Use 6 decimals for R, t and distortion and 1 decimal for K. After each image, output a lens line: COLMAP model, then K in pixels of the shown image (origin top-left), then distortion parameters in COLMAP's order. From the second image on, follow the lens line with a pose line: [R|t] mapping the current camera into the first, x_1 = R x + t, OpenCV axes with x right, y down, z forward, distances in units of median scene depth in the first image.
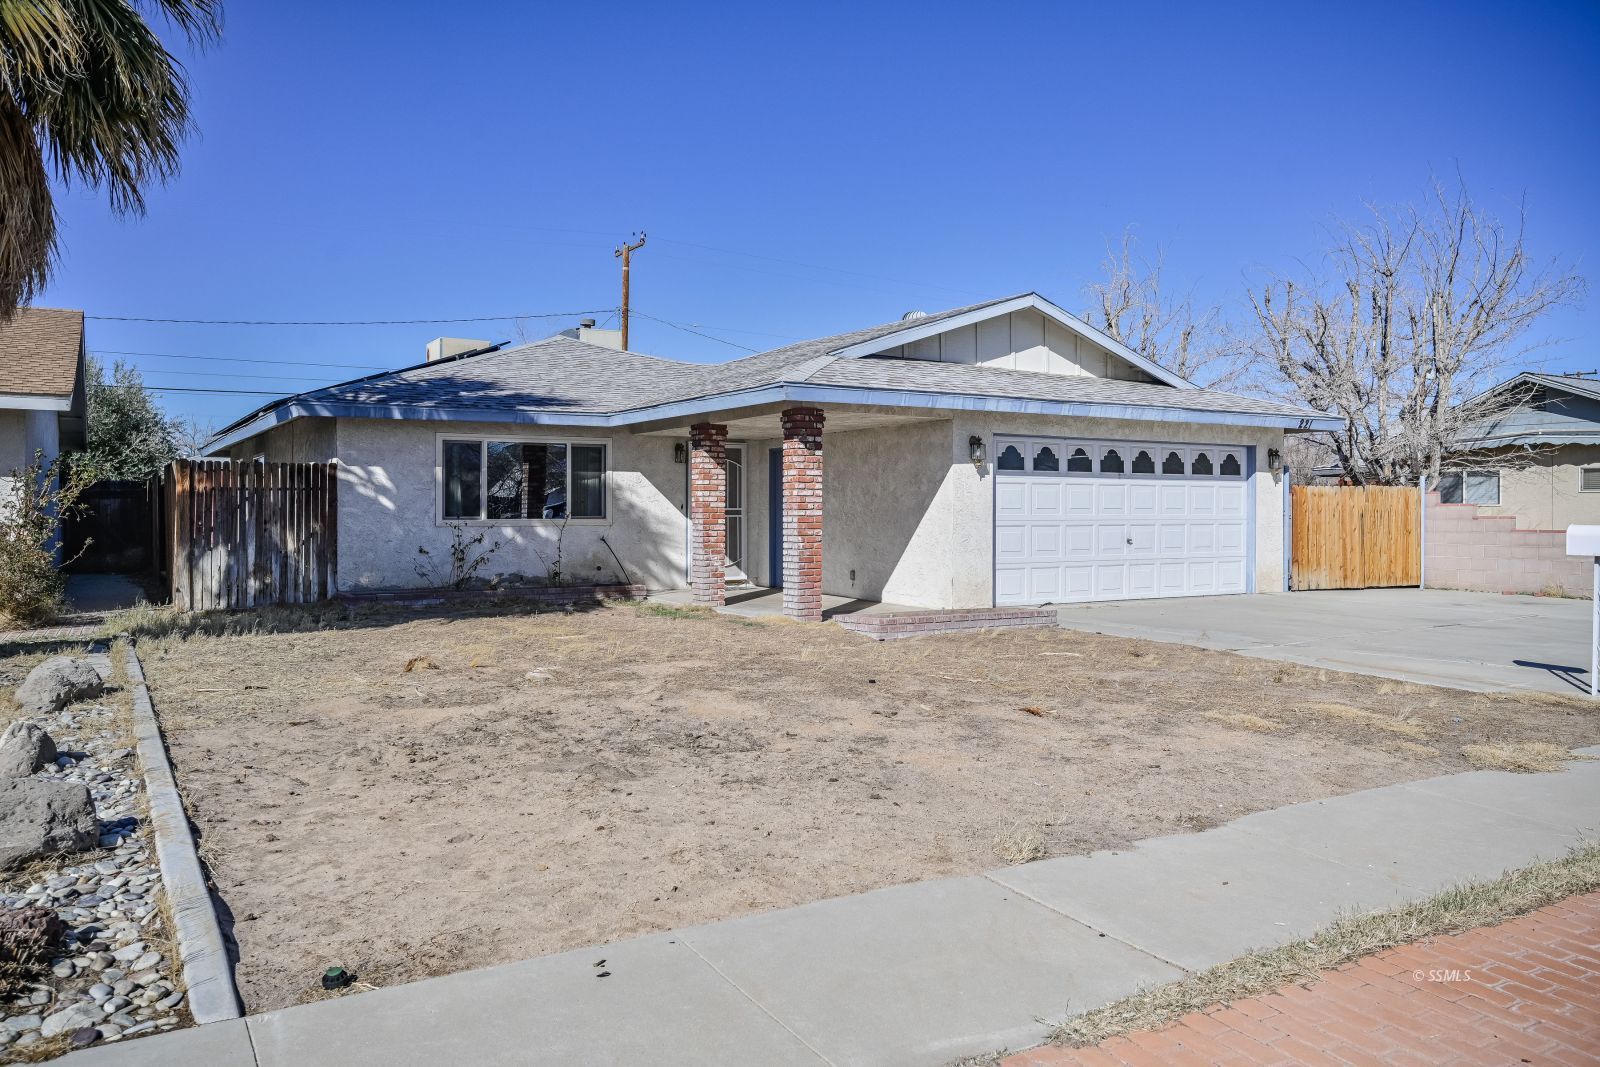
lens RADIAL K [[651.9, 0, 800.0], [0, 651.9, 533.5], [0, 0, 1]] dist [0.000004, 0.000180]
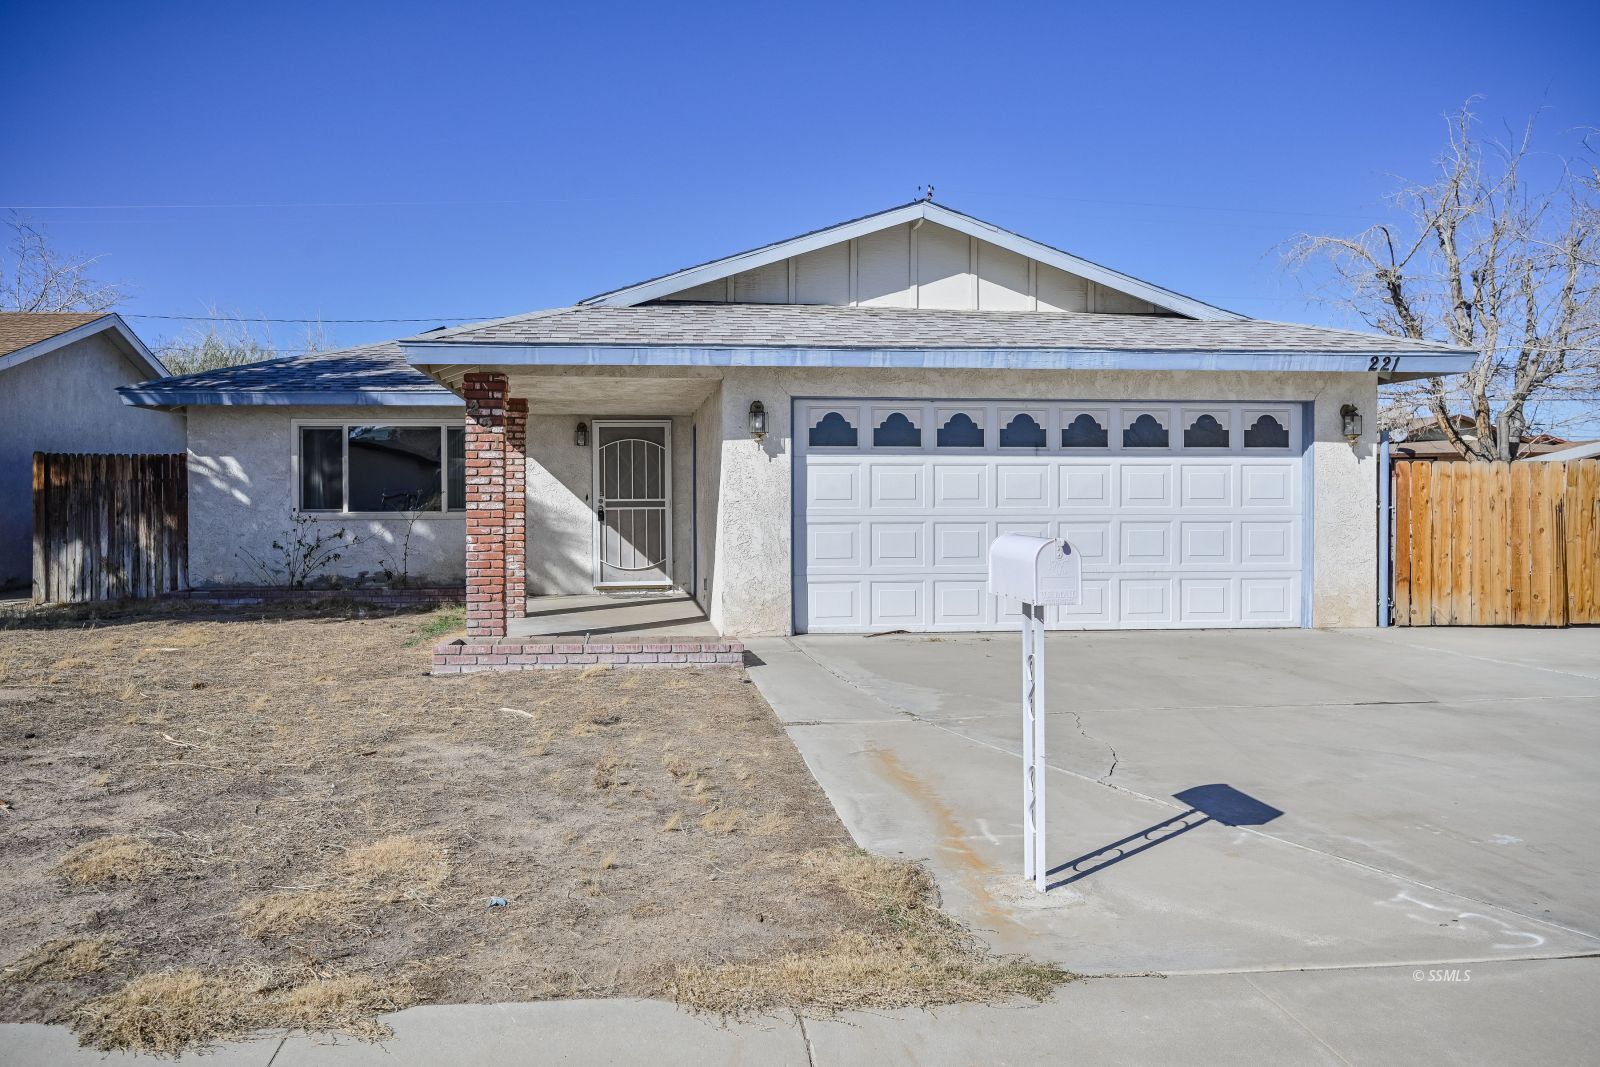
lens RADIAL K [[759.0, 0, 800.0], [0, 759.0, 533.5], [0, 0, 1]] dist [0.002421, 0.000276]
pose [[0.965914, 0.008939, -0.258709, 0.429007], [-0.006973, 0.999939, 0.008515, -0.005812], [0.258769, -0.006421, 0.965918, 0.143449]]
